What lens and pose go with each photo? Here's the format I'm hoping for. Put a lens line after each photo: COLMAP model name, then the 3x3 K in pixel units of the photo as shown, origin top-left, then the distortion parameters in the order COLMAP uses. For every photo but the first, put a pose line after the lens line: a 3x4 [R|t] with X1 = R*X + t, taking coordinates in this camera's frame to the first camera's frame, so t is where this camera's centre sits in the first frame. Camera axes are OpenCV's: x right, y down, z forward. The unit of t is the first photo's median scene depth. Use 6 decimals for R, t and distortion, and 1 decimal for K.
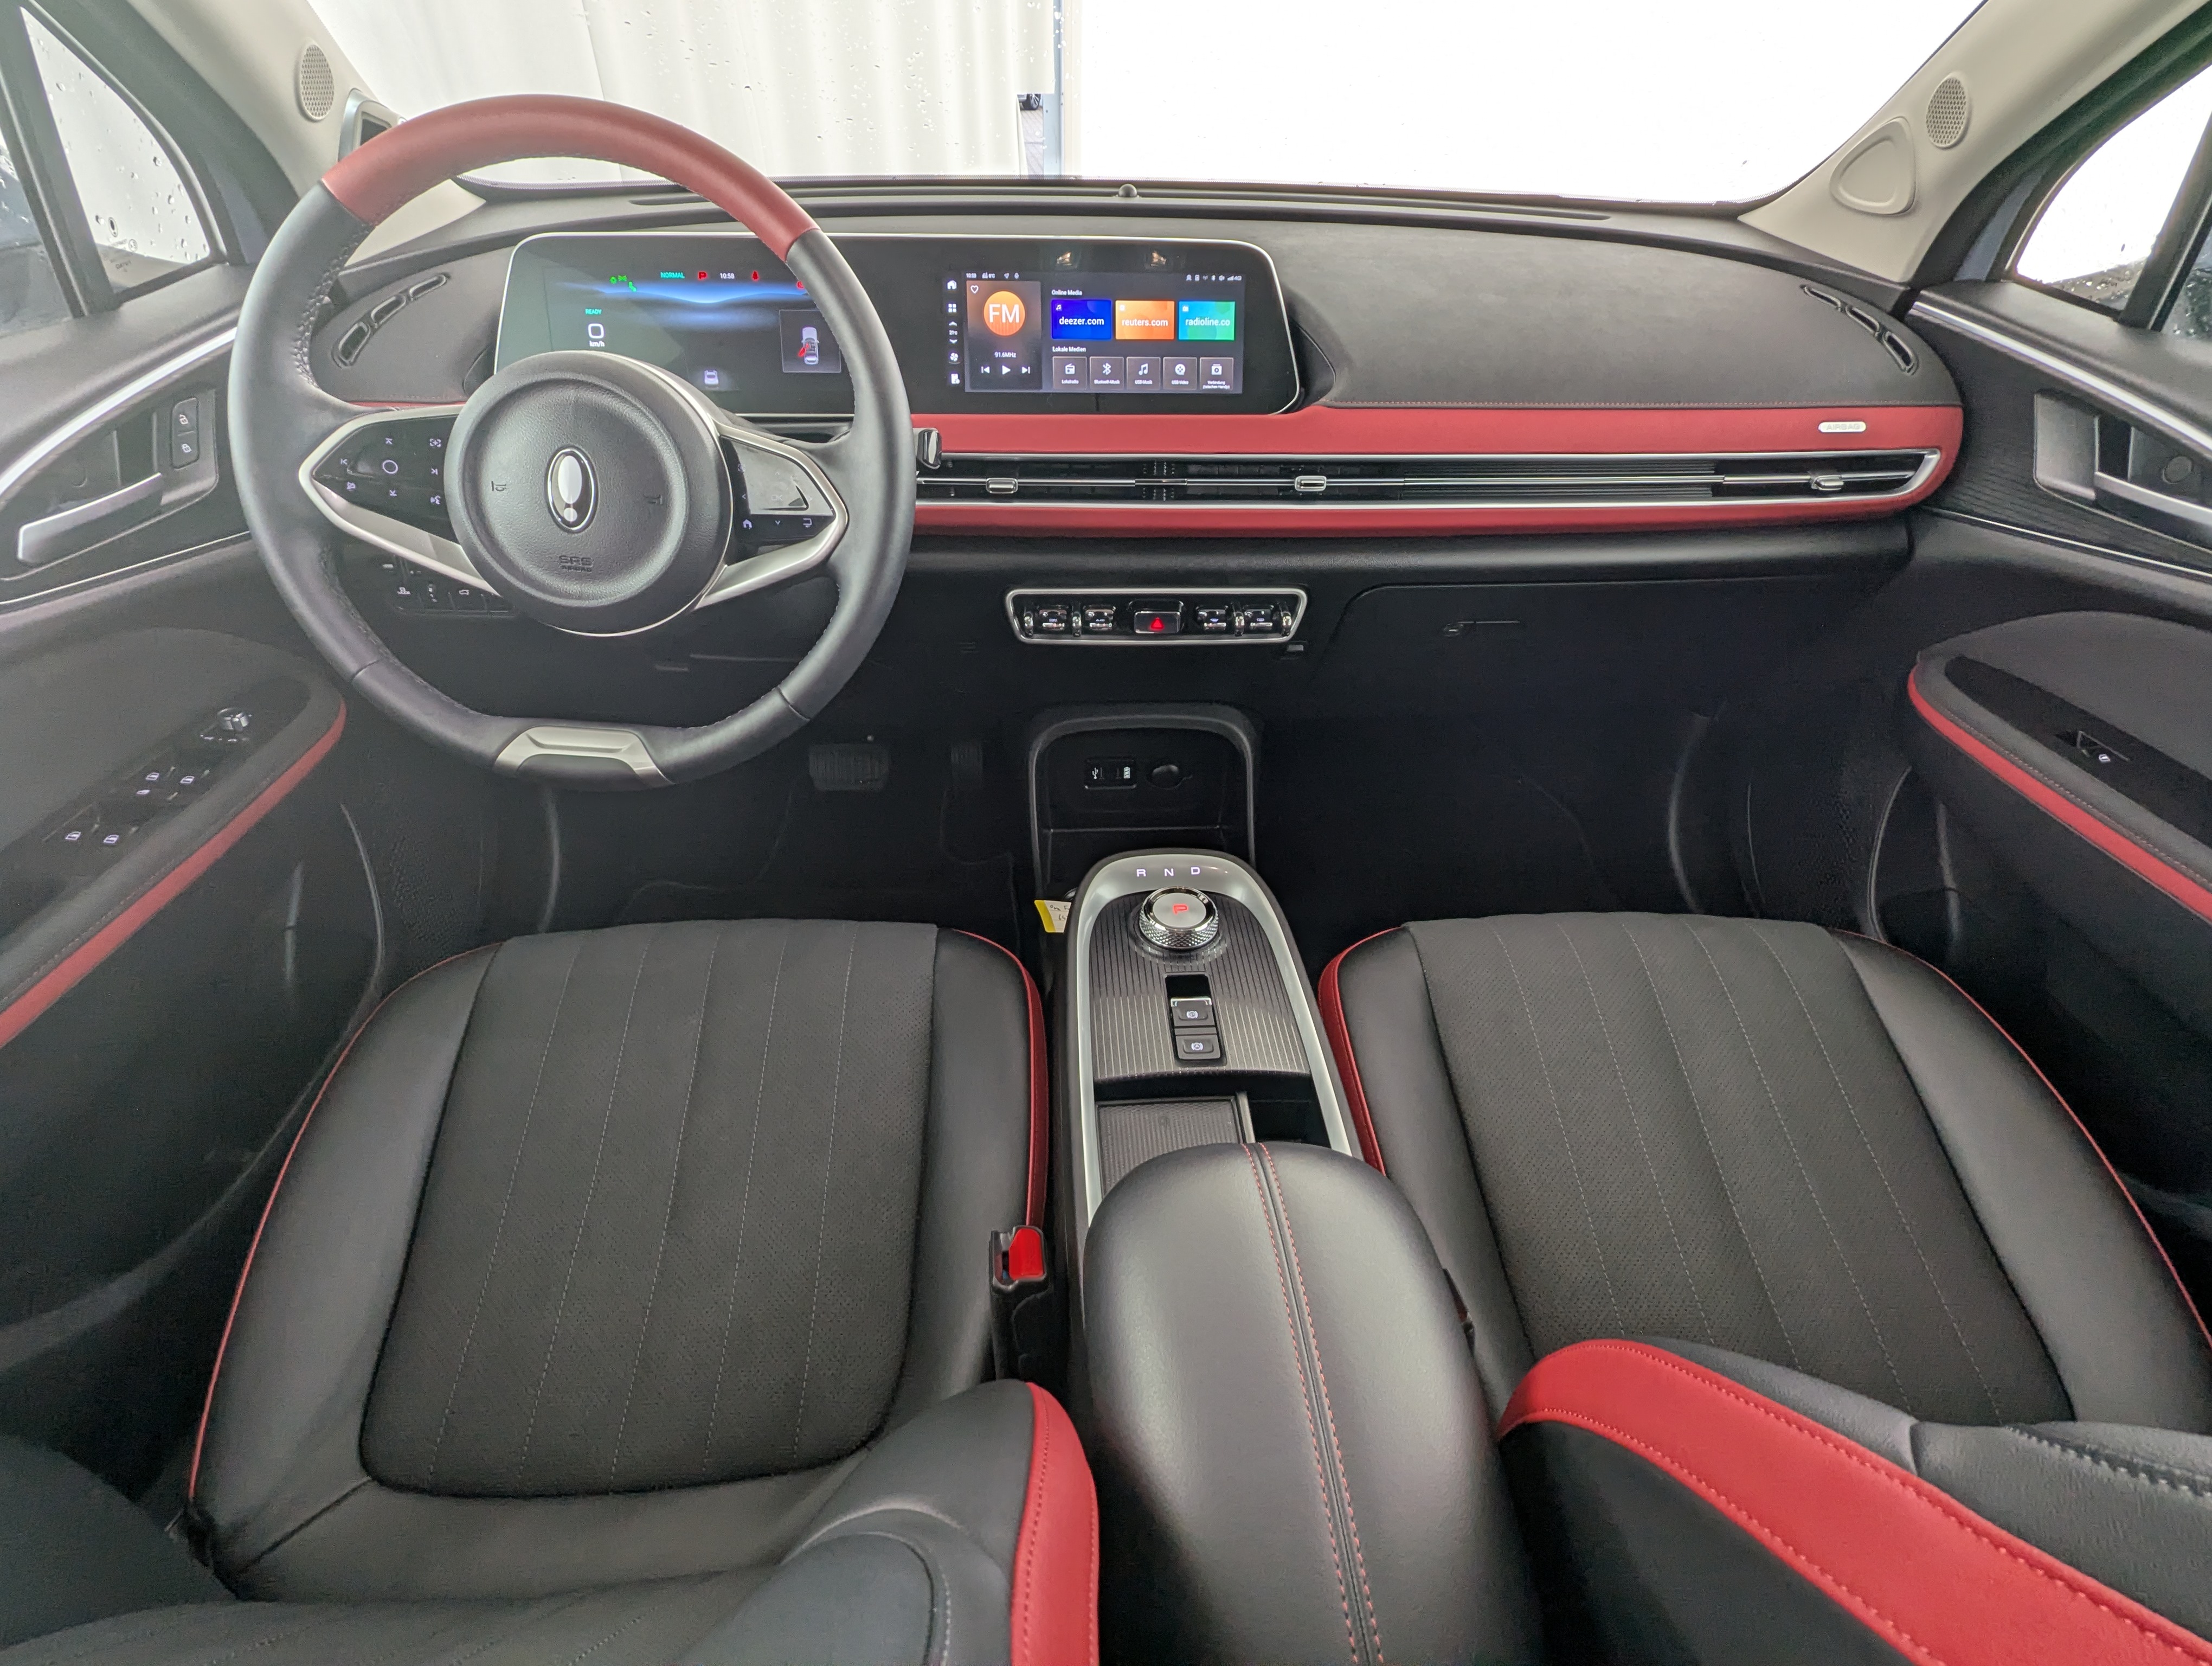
lens RADIAL K [[1047.5, 0, 1112.2], [0, 1047.5, 834.7], [0, 0, 1]] dist [-0.001213, -0.000053]
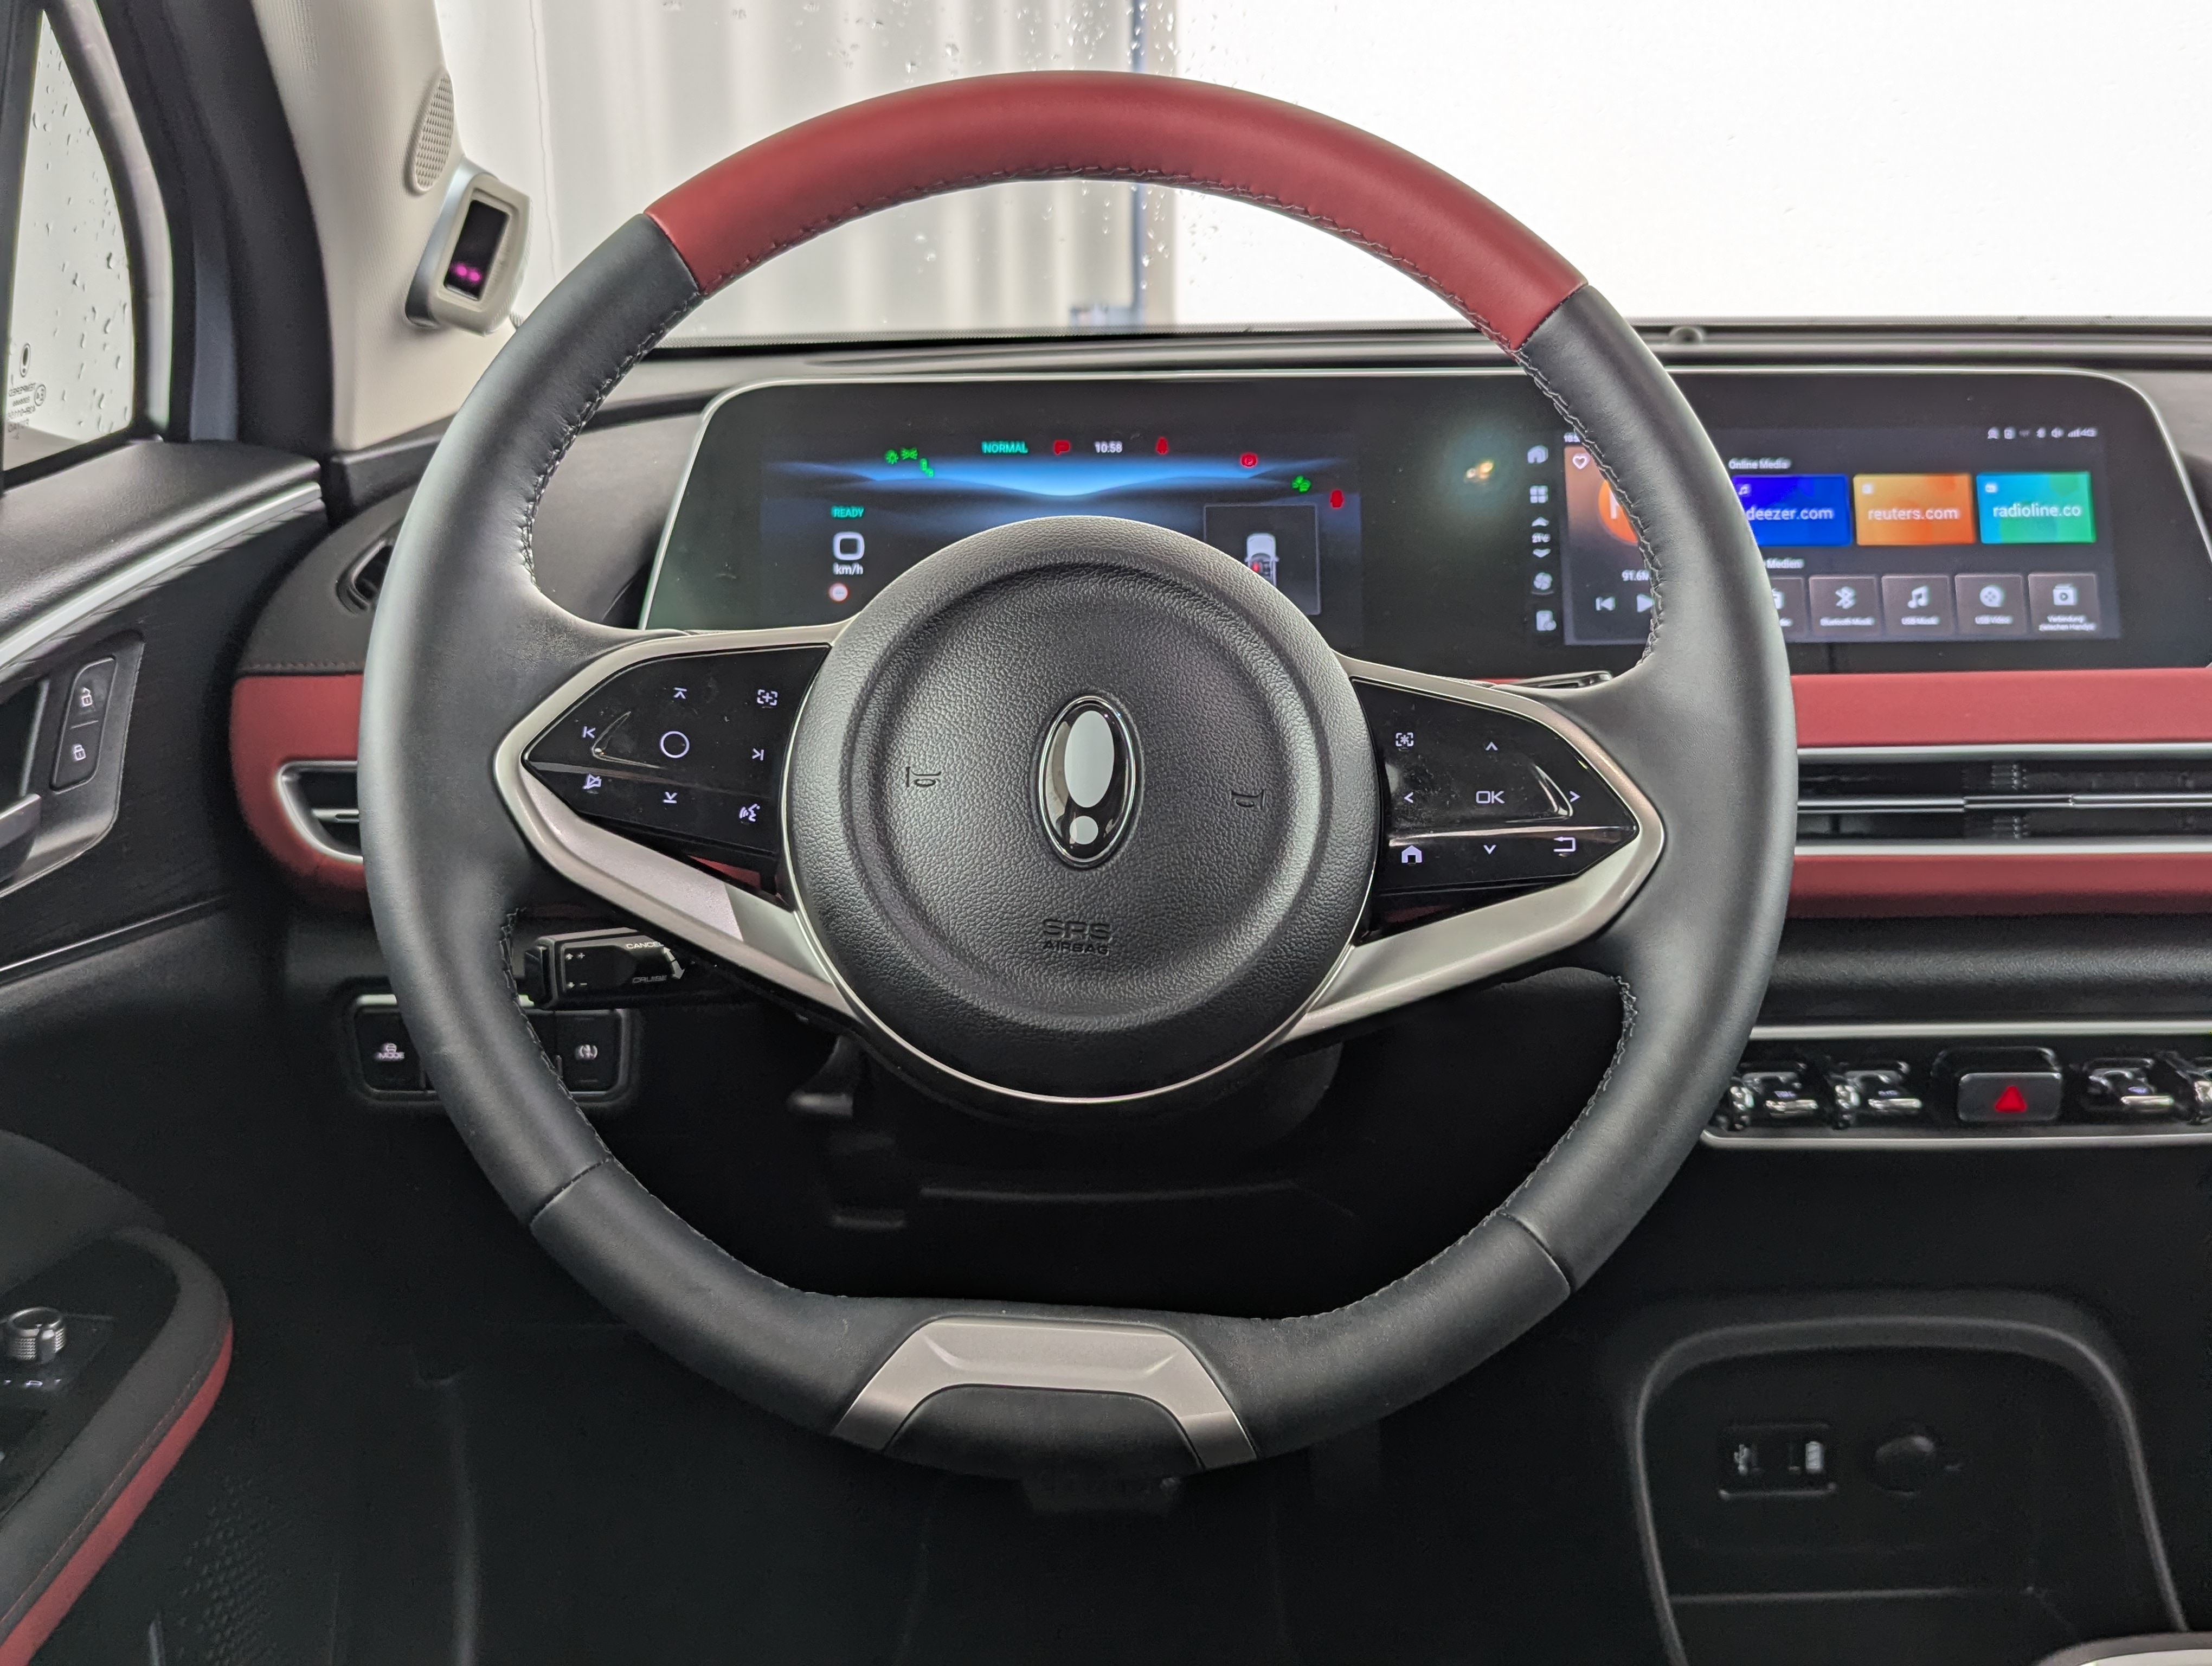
lens RADIAL K [[2035.7, 0, 1113.1], [0, 2035.7, 810.6], [0, 0, 1]] dist [0.028160, 0.000000]
pose [[0.999741, -0.017758, -0.014259, -0.347187], [0.011132, 0.927249, -0.374280, 0.010449], [0.019868, 0.374024, 0.927206, 0.129484]]
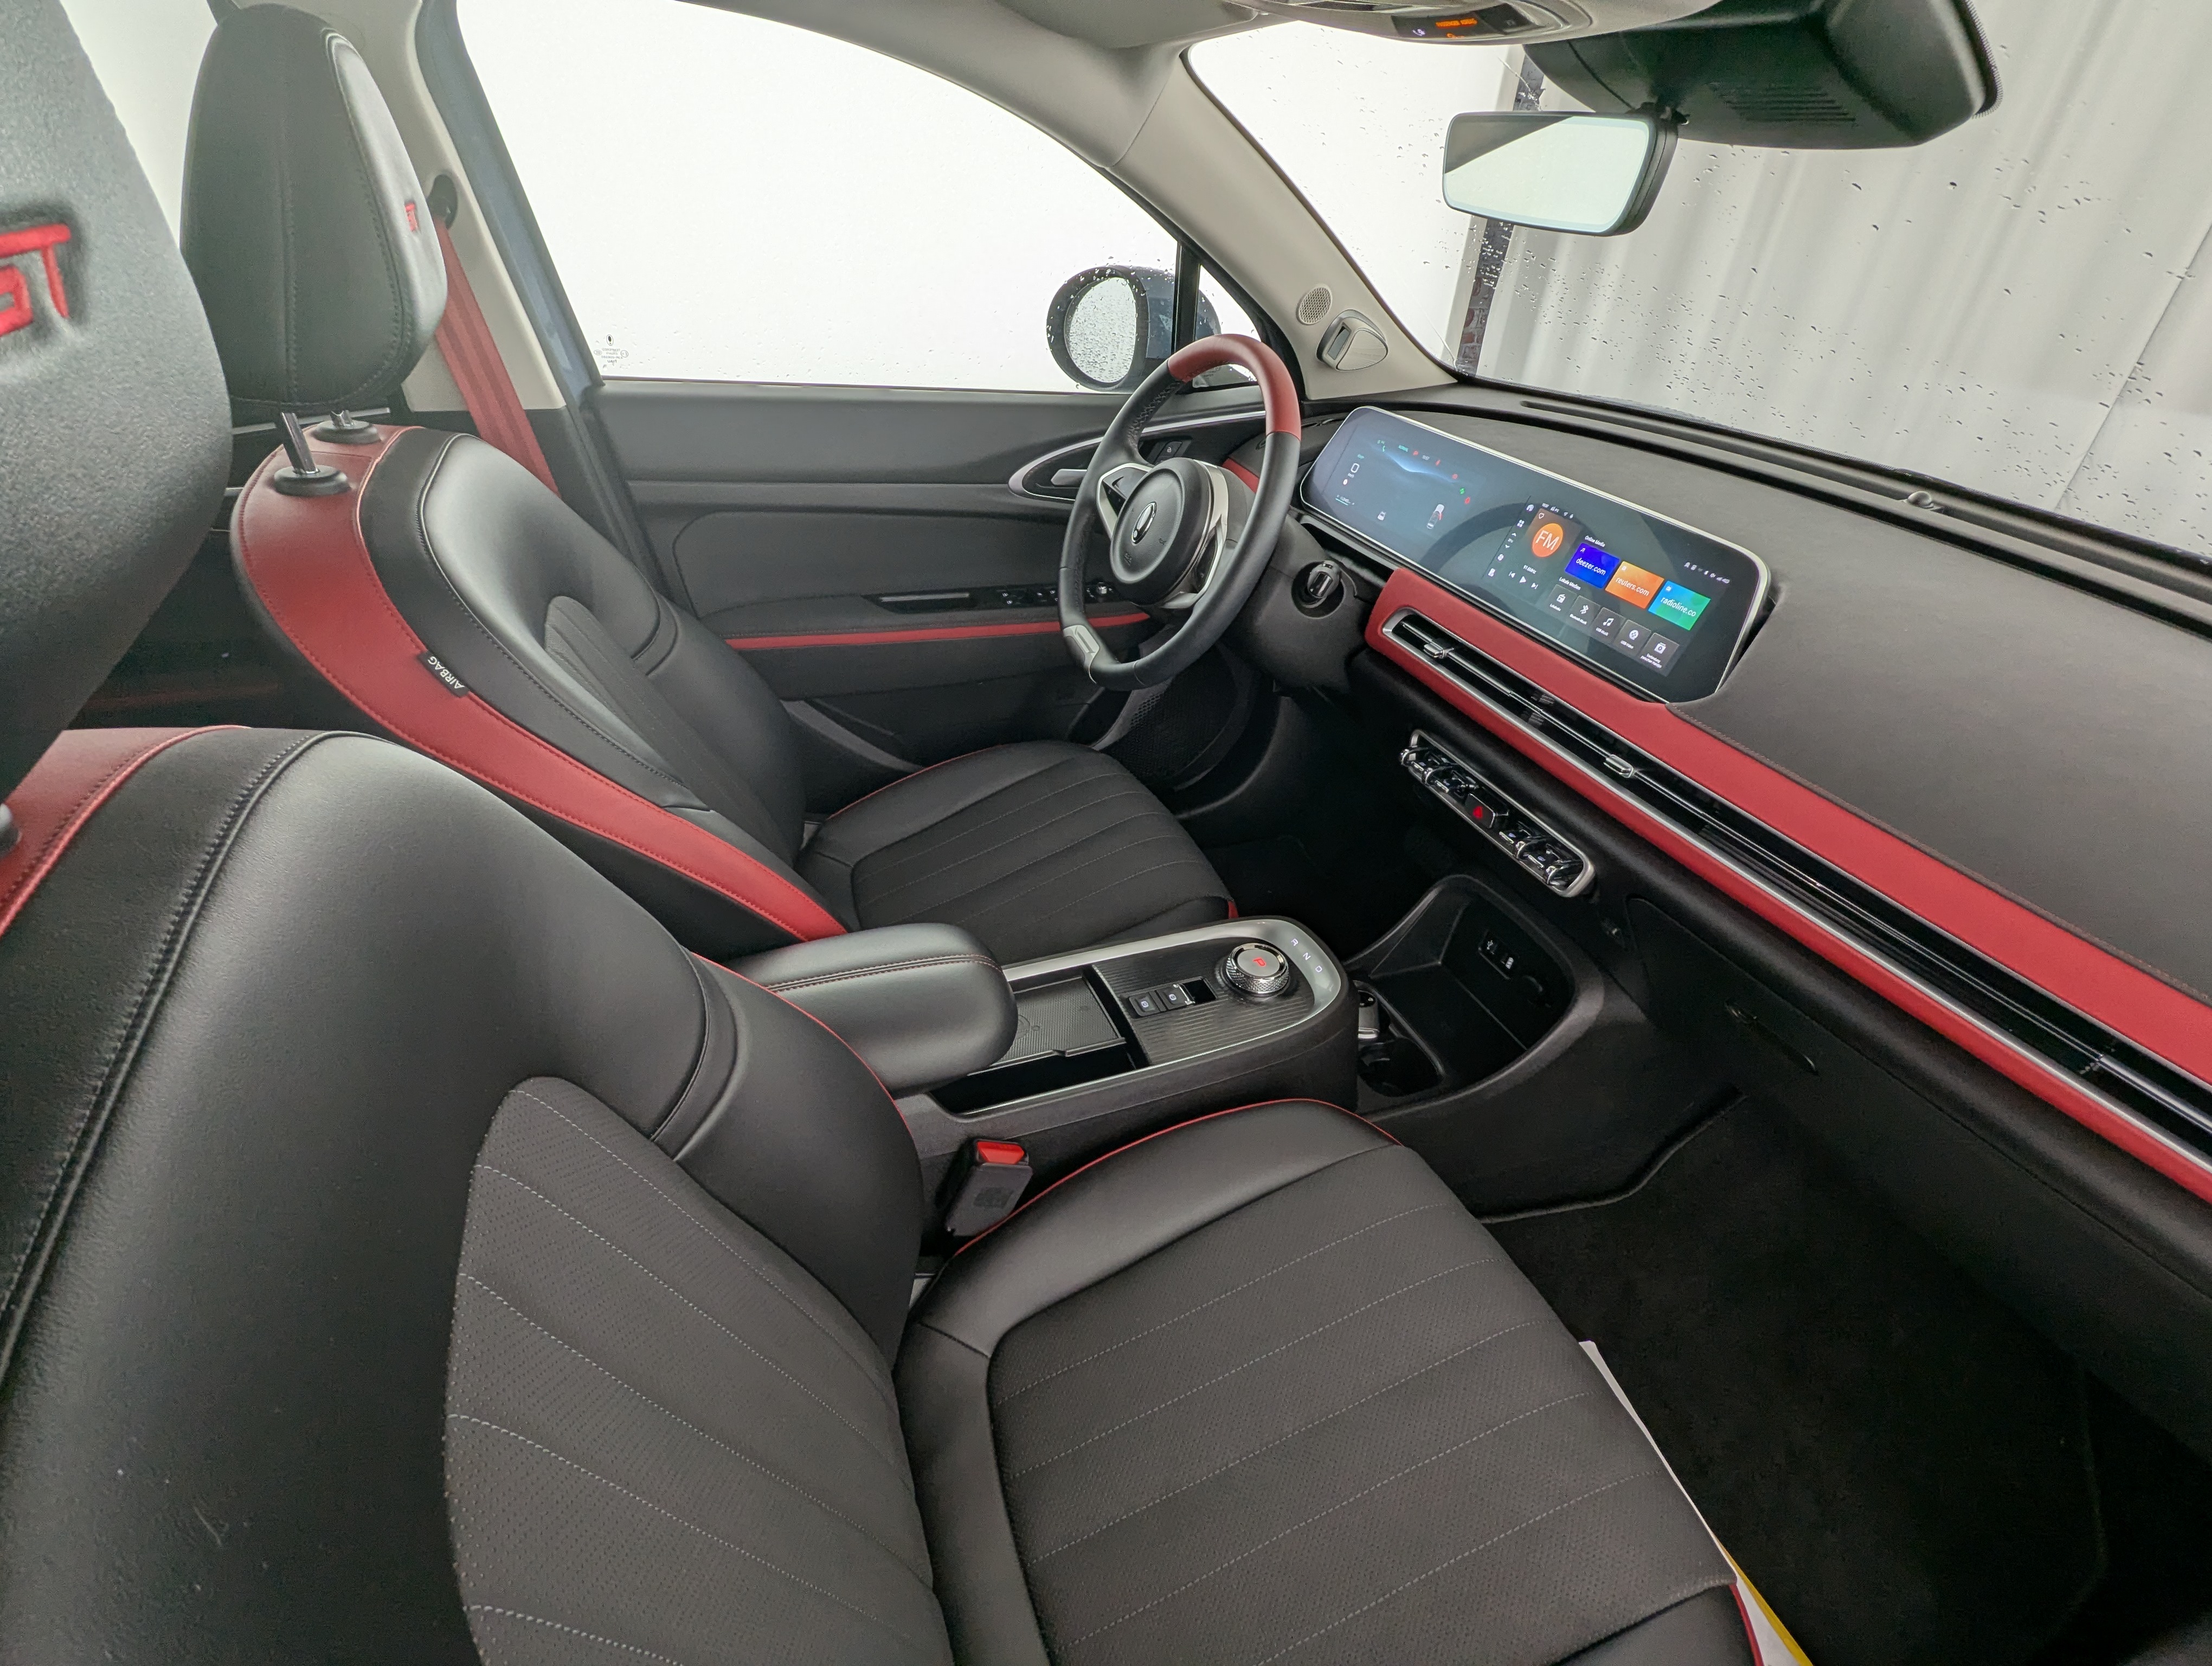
lens RADIAL K [[1047.5, 0, 1110.4], [0, 1047.5, 839.3], [0, 0, 1]] dist [-0.001213, -0.000053]
pose [[0.332702, 0.524478, -0.783730, 0.857814], [-0.600846, 0.758441, 0.252489, -0.237237], [0.726838, 0.386898, 0.567466, 0.079572]]
